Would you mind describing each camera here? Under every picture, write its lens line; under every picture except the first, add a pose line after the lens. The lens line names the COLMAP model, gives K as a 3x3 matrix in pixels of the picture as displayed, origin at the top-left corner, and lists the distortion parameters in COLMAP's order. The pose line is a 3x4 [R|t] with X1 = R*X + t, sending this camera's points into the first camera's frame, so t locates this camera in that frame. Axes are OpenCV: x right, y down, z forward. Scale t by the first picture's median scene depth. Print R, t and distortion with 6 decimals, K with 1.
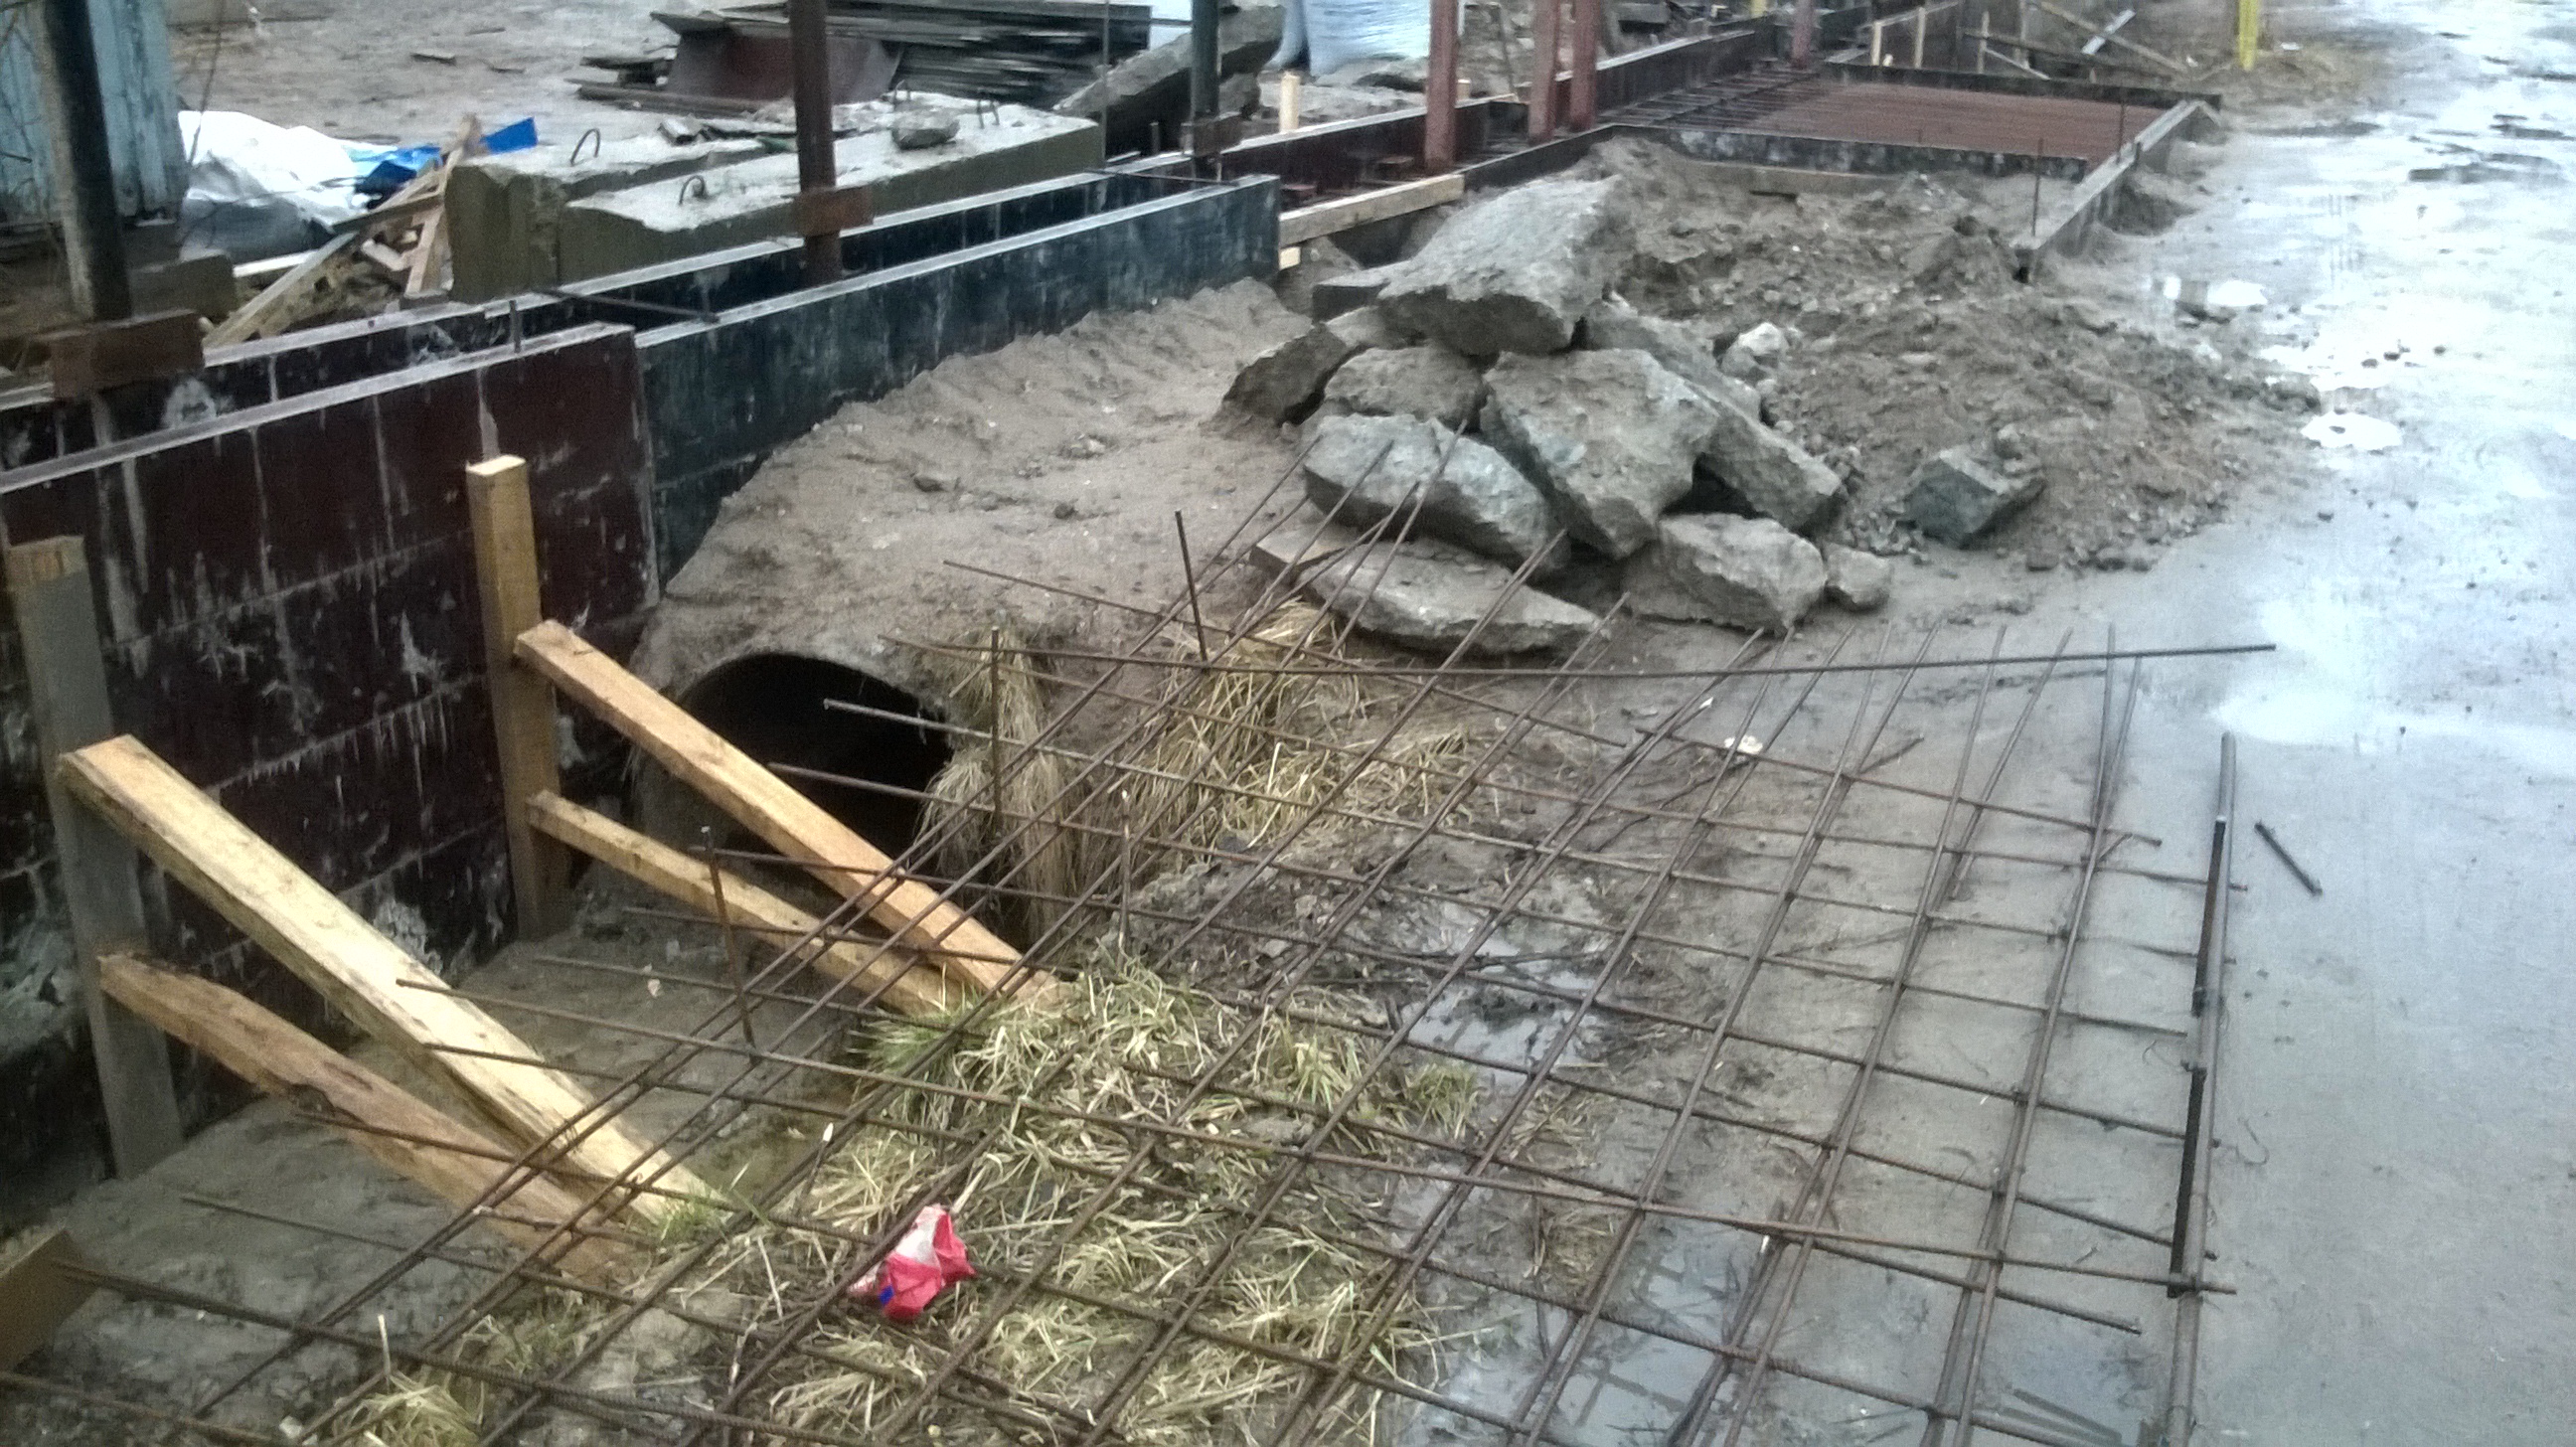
lens RADIAL K [[2358.3, 0, 1288.0], [0, 2358.3, 723.5], [0, 0, 1]] dist [0.060961, -0.211008]
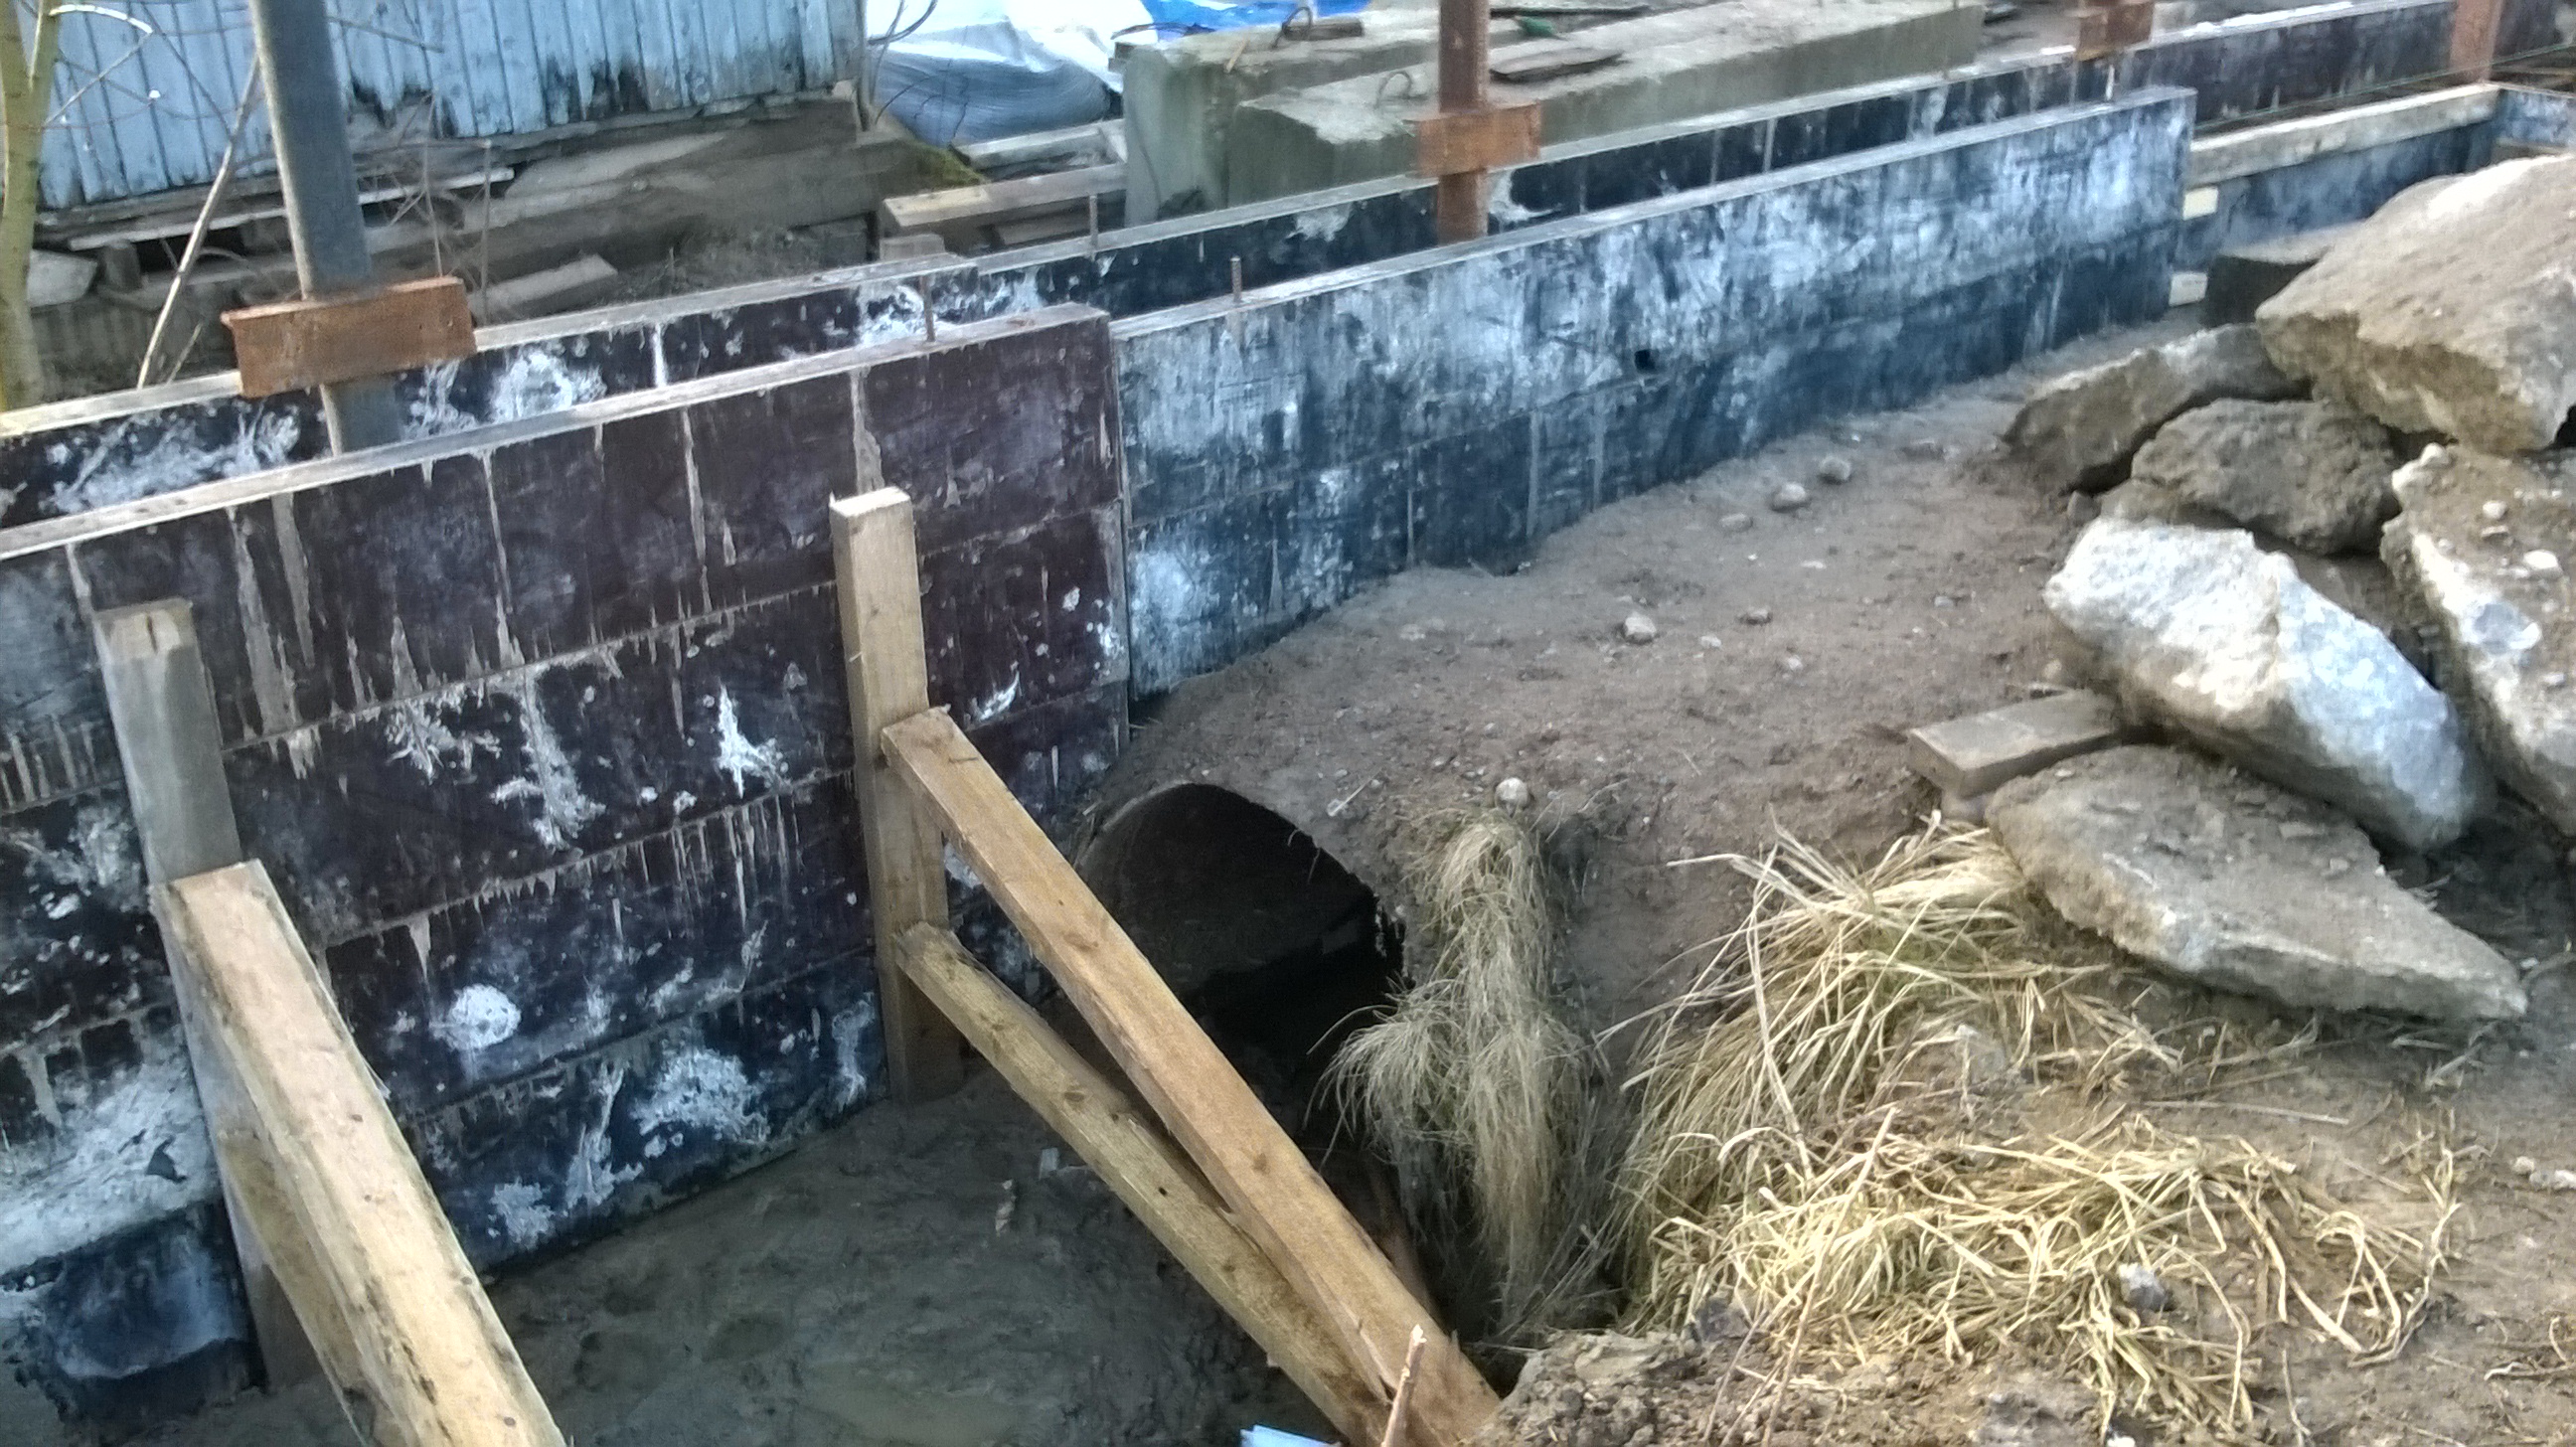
lens RADIAL K [[2358.3, 0, 1288.0], [0, 2358.3, 723.5], [0, 0, 1]] dist [0.060961, -0.211008]
pose [[0.904928, 0.141380, -0.401393, 0.090288], [-0.113106, 0.989181, 0.093421, -0.124451], [0.410258, -0.039139, 0.911129, 0.378866]]
